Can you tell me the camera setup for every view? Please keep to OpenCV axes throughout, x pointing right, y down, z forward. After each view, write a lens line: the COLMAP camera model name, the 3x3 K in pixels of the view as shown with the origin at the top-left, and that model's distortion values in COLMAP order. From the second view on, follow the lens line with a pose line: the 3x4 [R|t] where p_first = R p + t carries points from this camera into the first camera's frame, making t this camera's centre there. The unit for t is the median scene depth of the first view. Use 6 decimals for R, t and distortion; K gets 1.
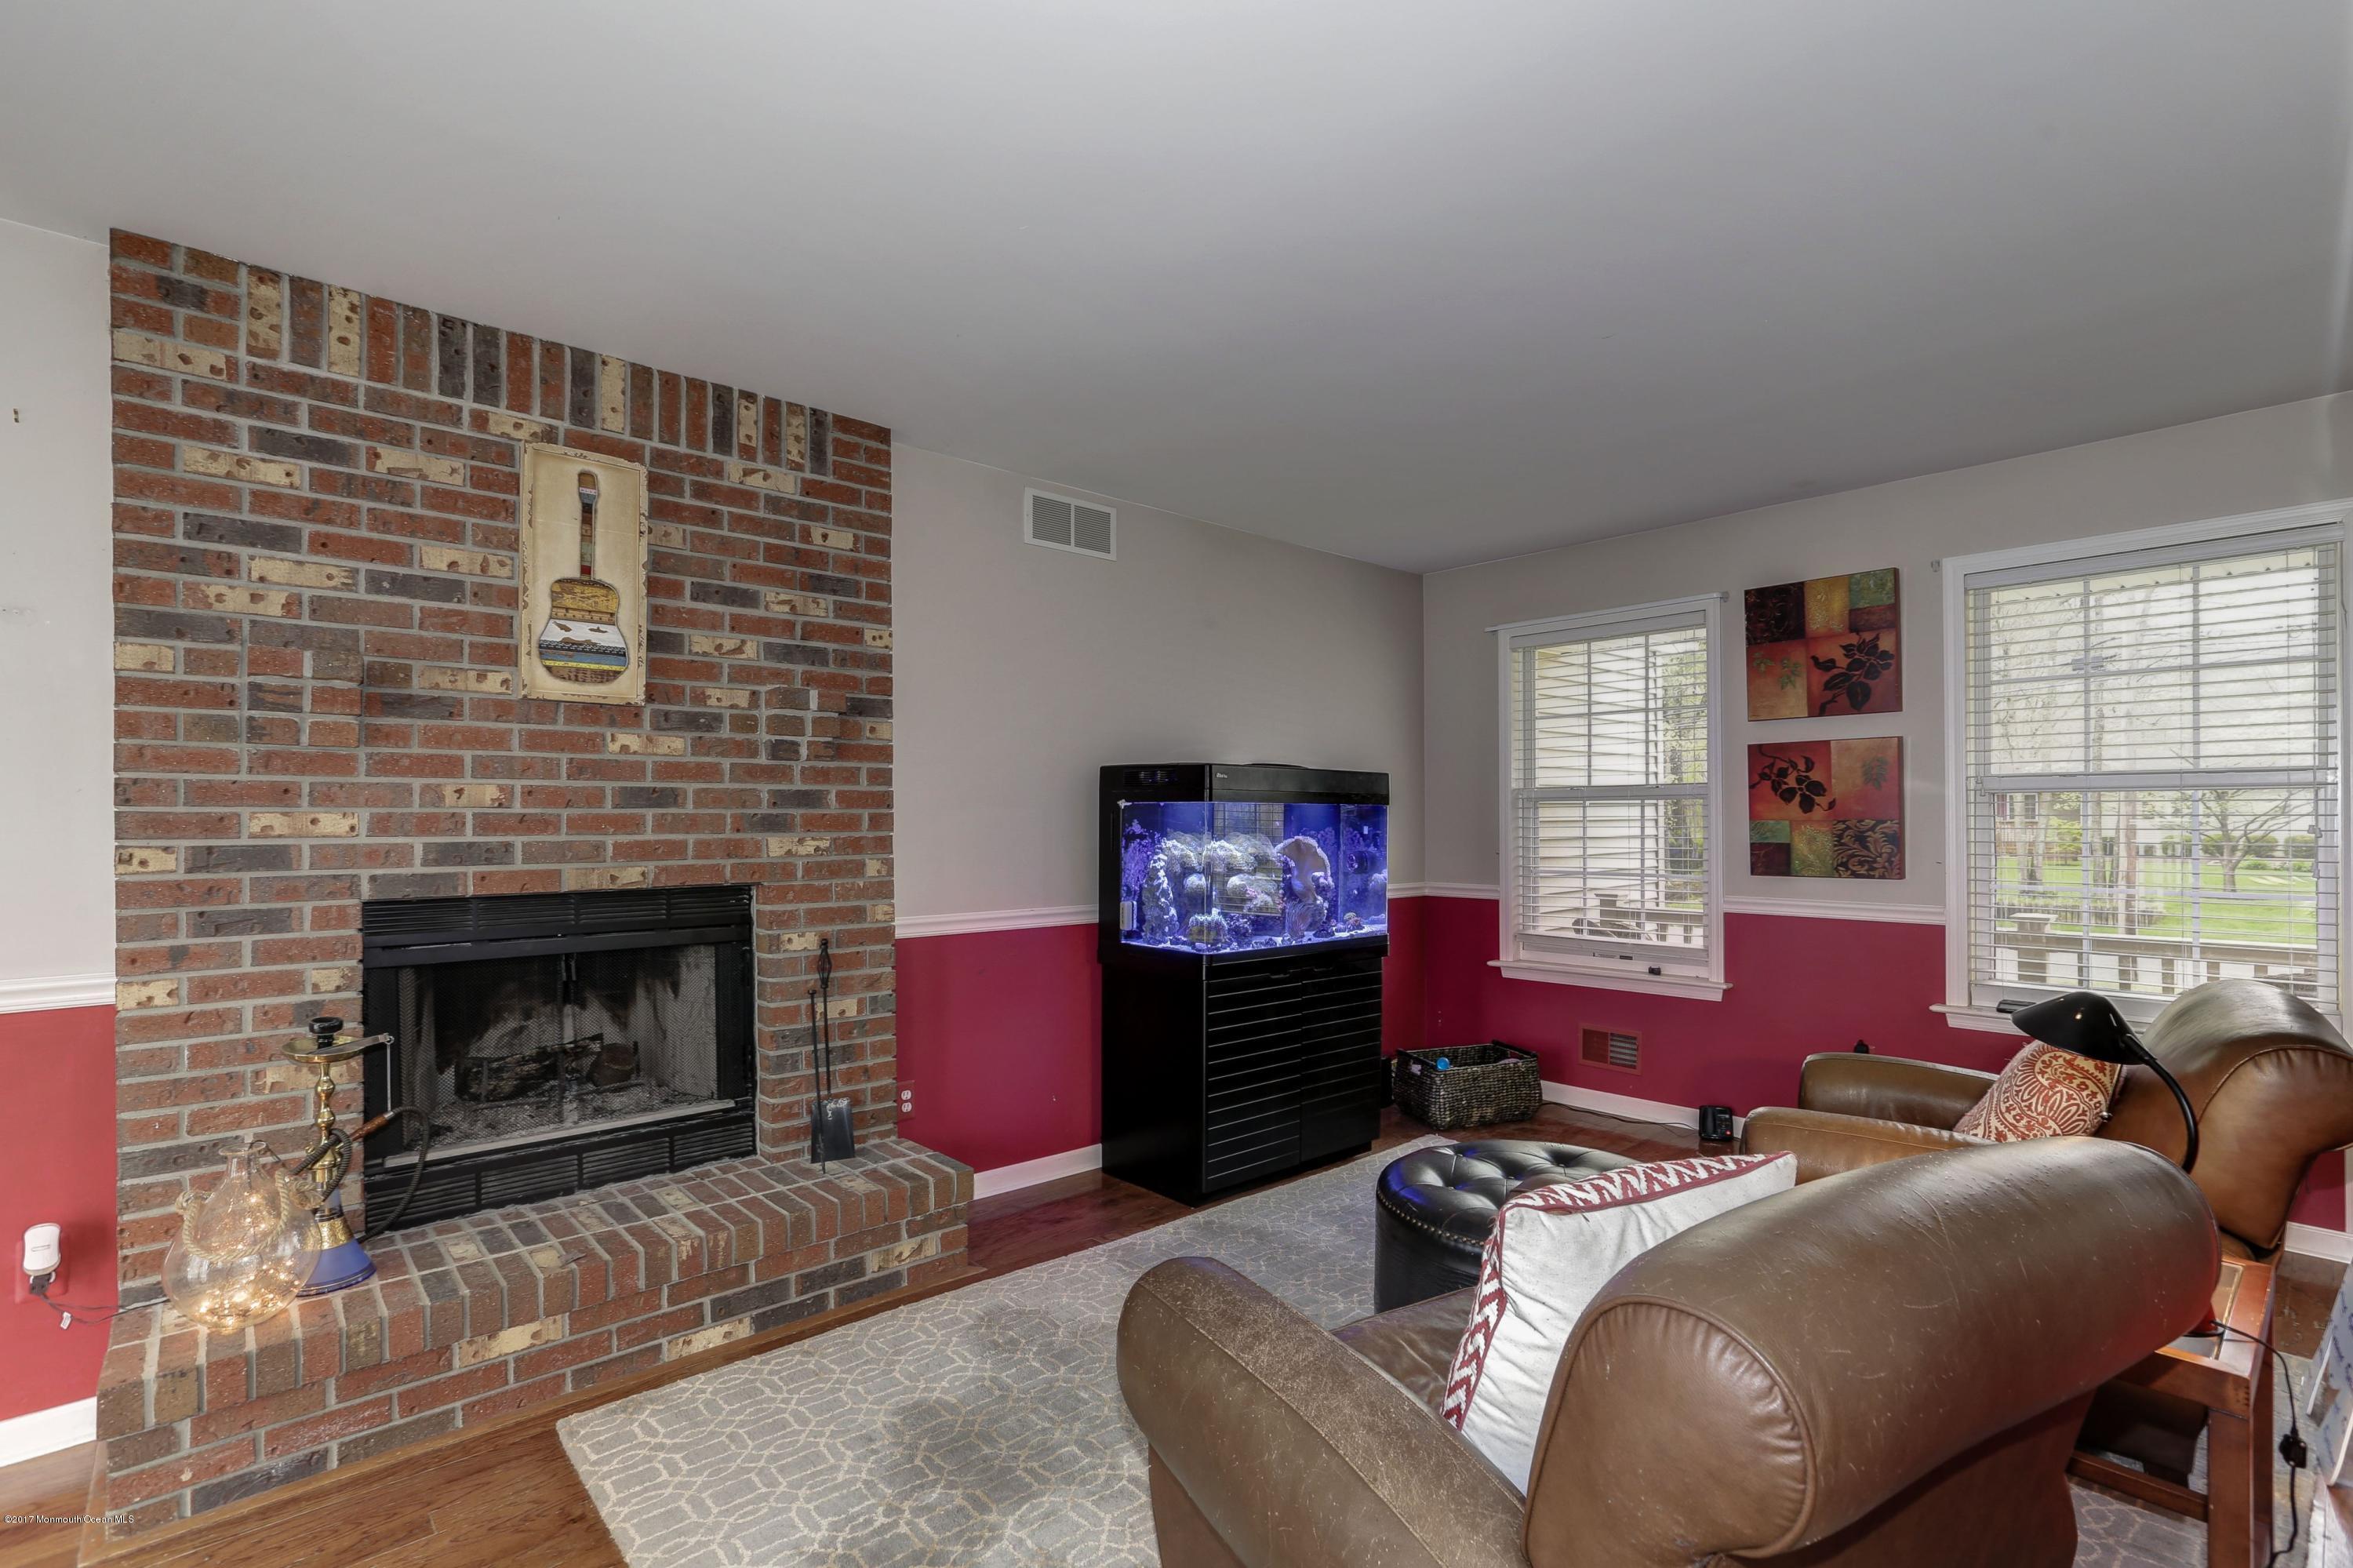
lens RADIAL K [[1088.5, 0, 1183.5], [0, 1088.5, 819.4], [0, 0, 1]] dist [-0.026689, 0.014103]
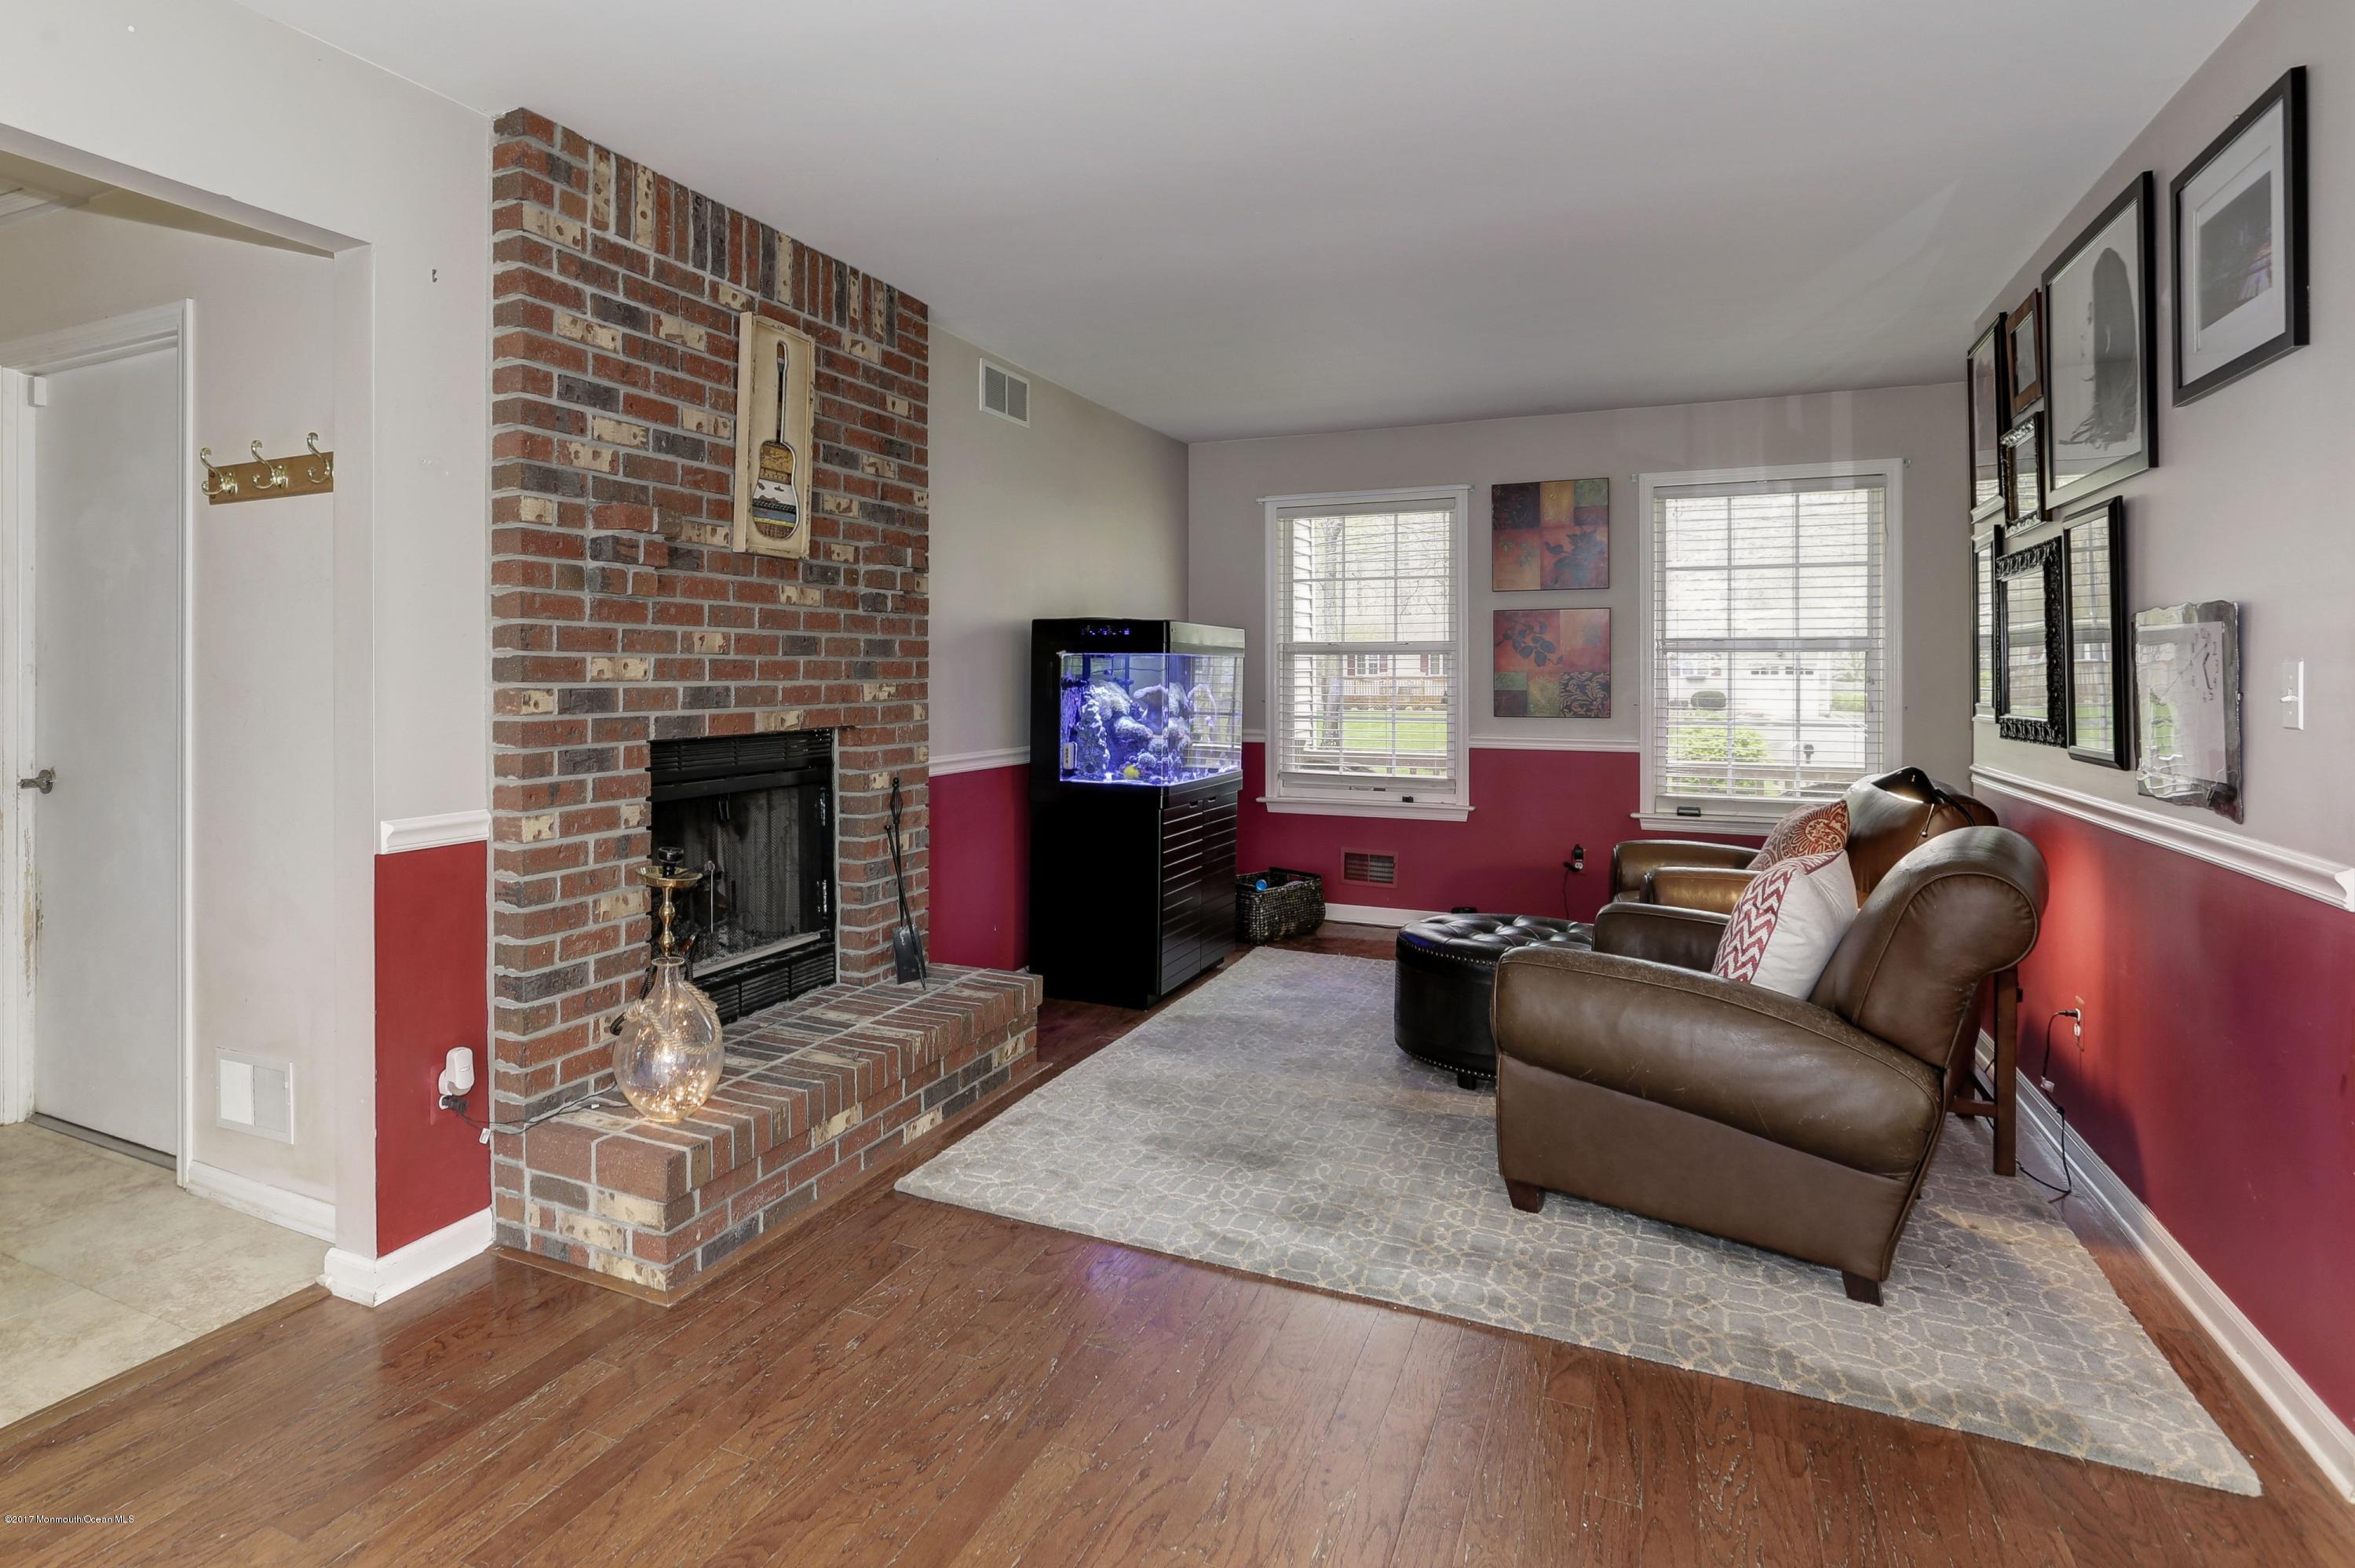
lens RADIAL K [[1291.5, 0, 981.1], [0, 1291.5, 673.5], [0, 0, 1]] dist [-0.041129, 0.000161]
pose [[0.941856, 0.003745, 0.335996, -0.820047], [-0.004266, 0.999991, 0.000812, 0.006092], [-0.335990, -0.002199, 0.941863, -0.283688]]
